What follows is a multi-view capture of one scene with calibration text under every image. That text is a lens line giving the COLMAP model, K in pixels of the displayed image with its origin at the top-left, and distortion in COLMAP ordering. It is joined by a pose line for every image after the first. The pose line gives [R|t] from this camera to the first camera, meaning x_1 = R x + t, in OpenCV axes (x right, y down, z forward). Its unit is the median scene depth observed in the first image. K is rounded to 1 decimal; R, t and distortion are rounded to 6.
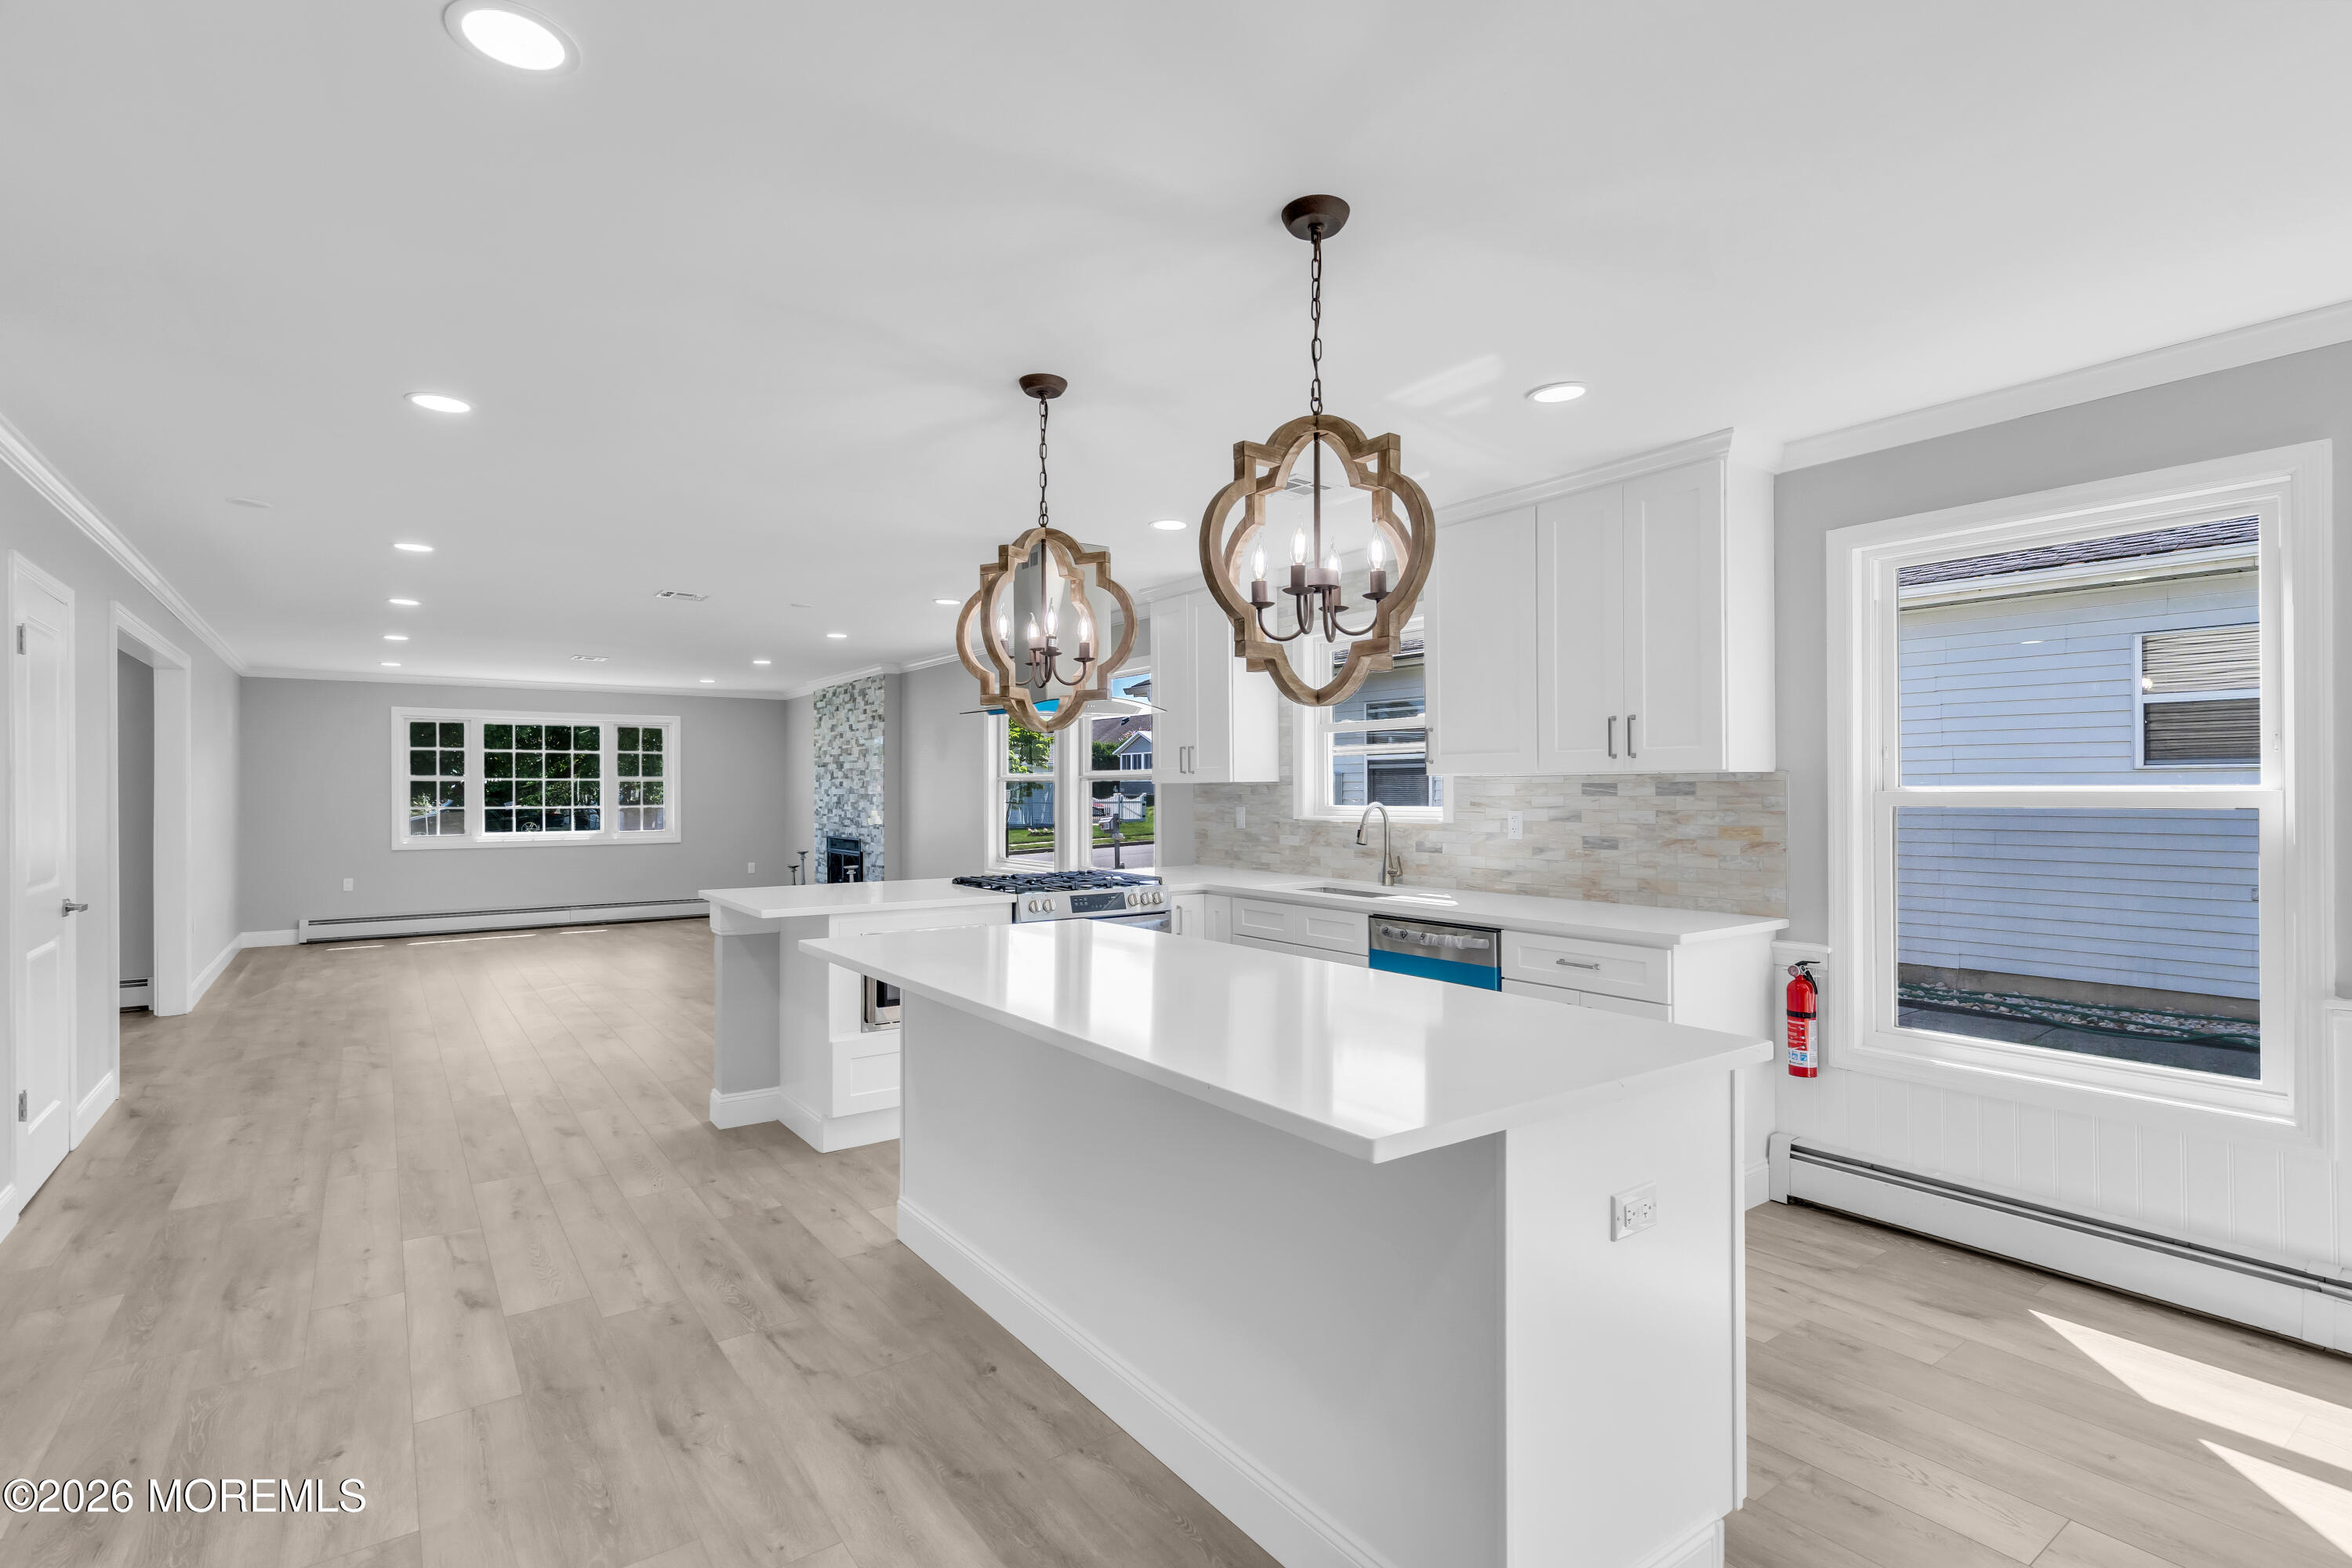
lens RADIAL K [[1073.4, 0, 1154.1], [0, 1073.4, 787.7], [0, 0, 1]] dist [-0.004671, 0.001476]
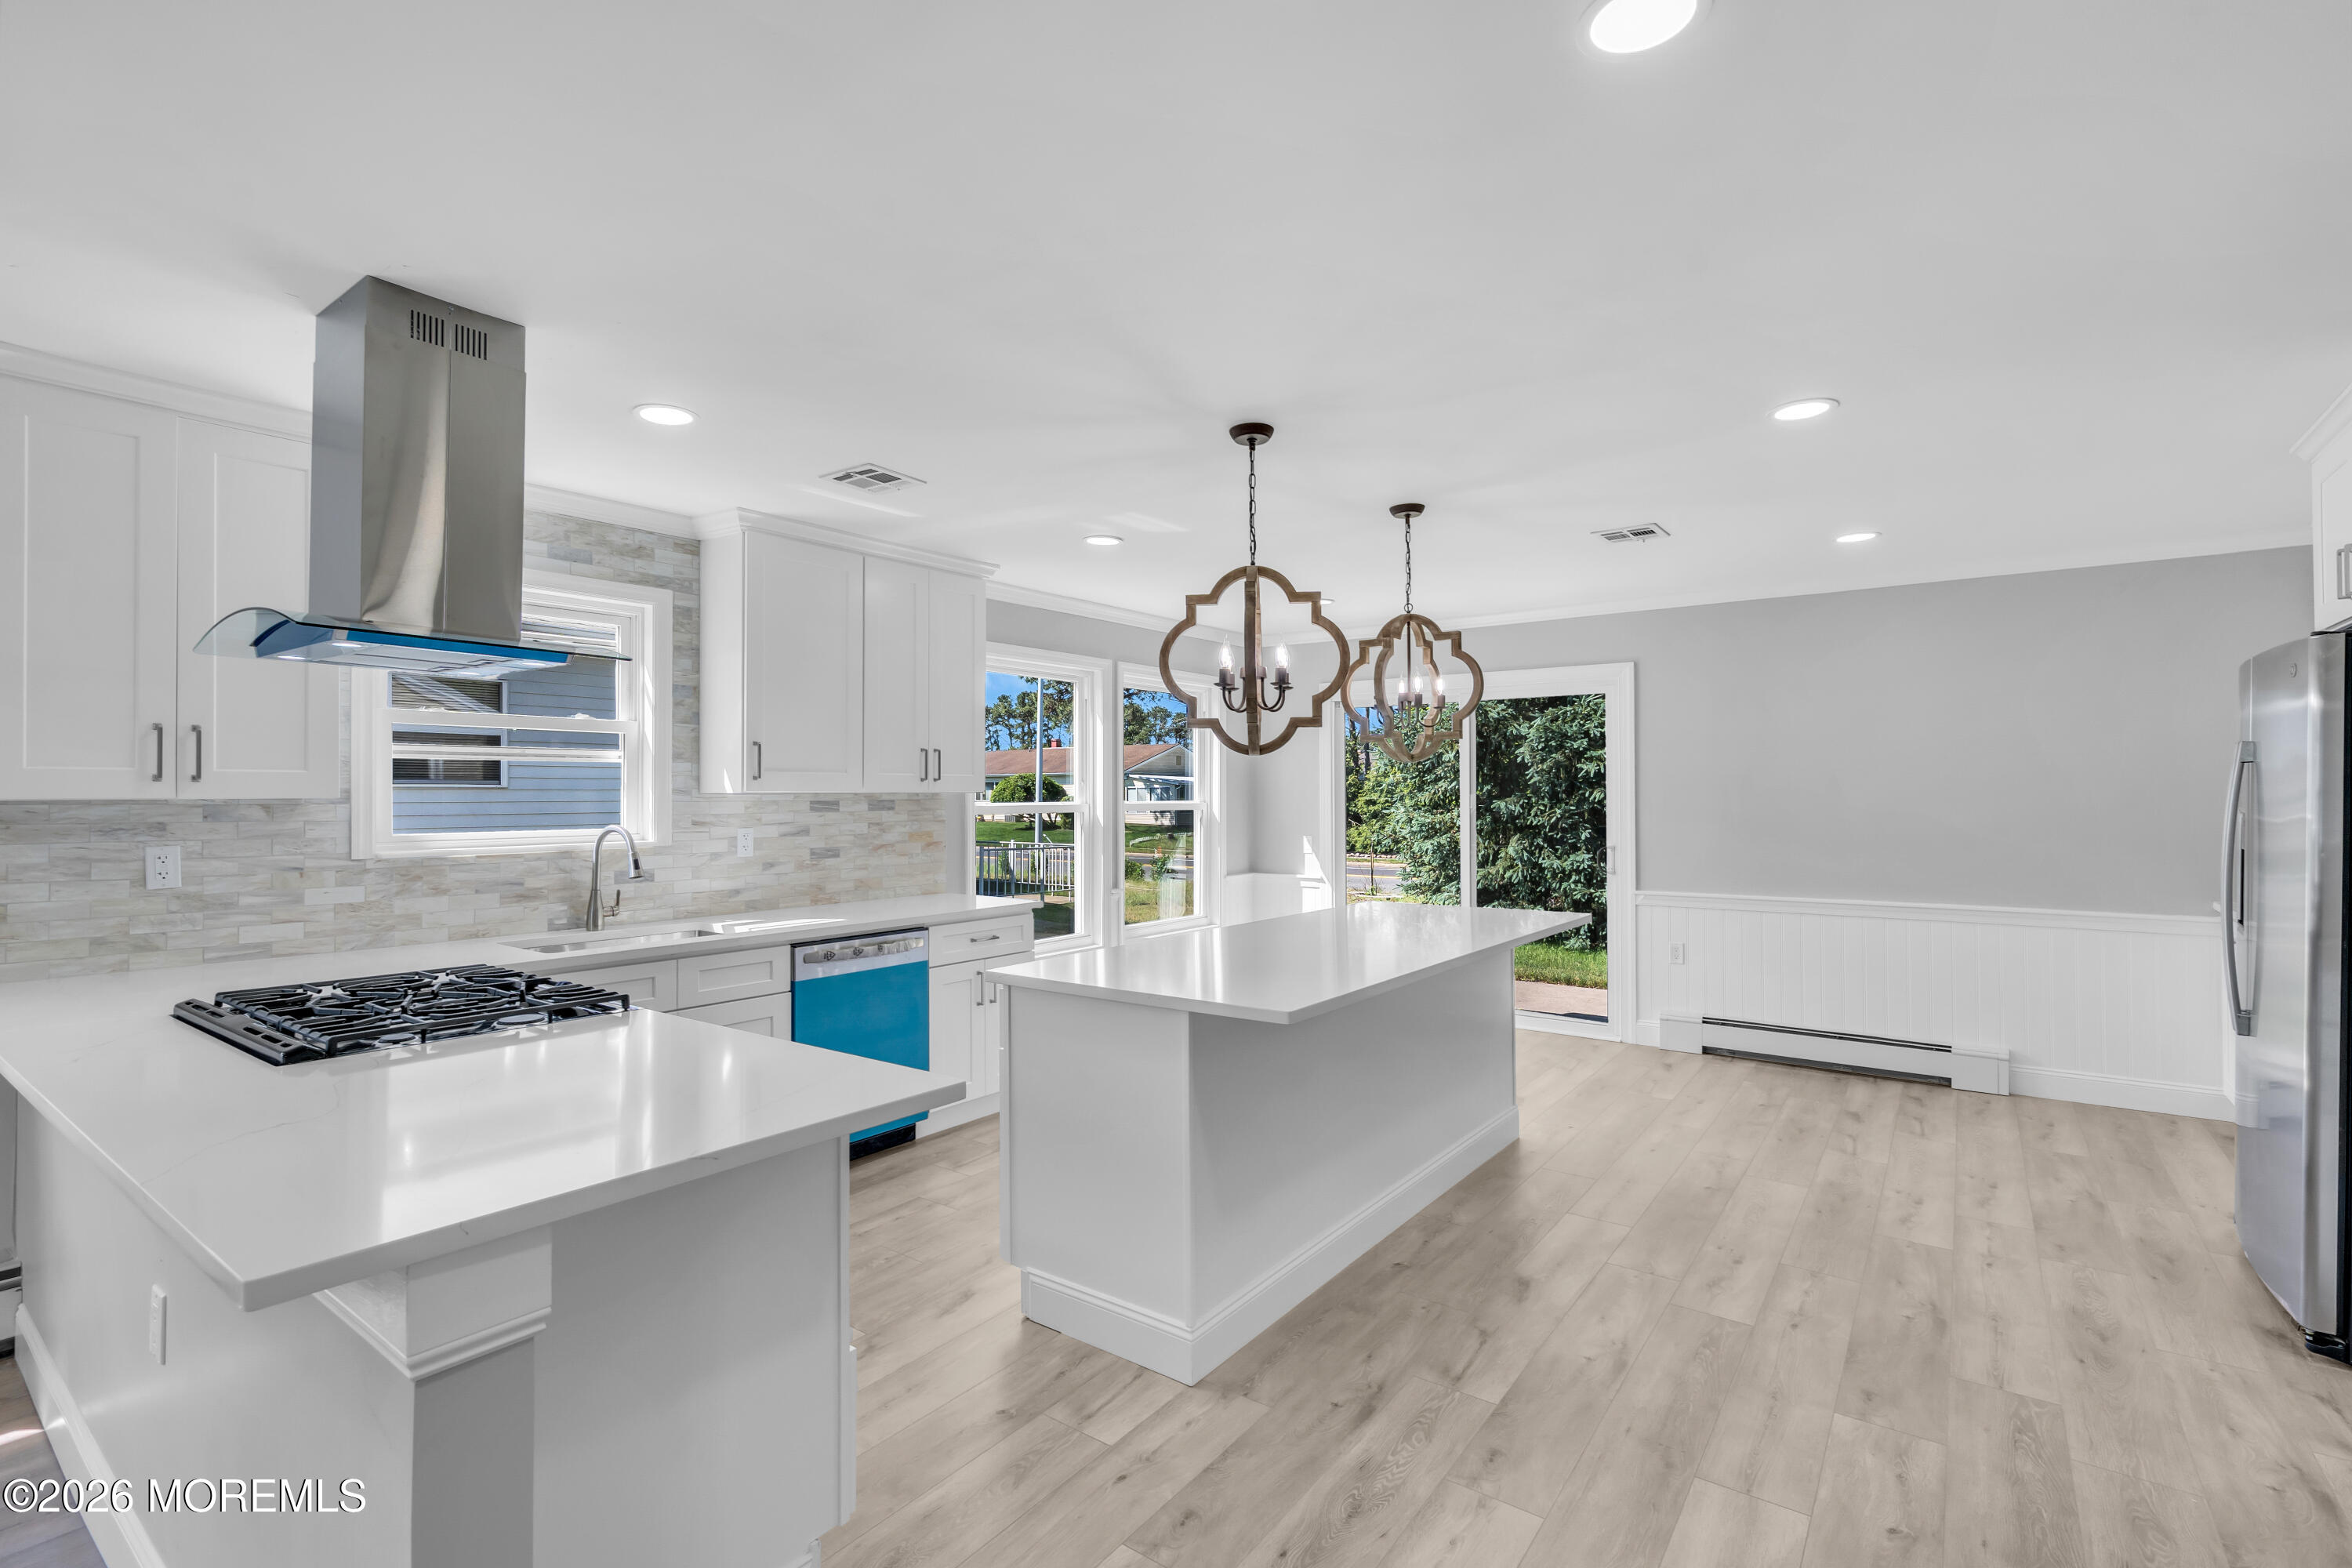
lens RADIAL K [[1073.4, 0, 1156.4], [0, 1073.4, 774.8], [0, 0, 1]] dist [-0.004671, 0.001476]
pose [[-0.288737, 0.024063, 0.957106, -0.849596], [0.003882, 0.999705, -0.023962, -0.003249], [-0.957401, -0.003203, -0.288745, 1.078804]]
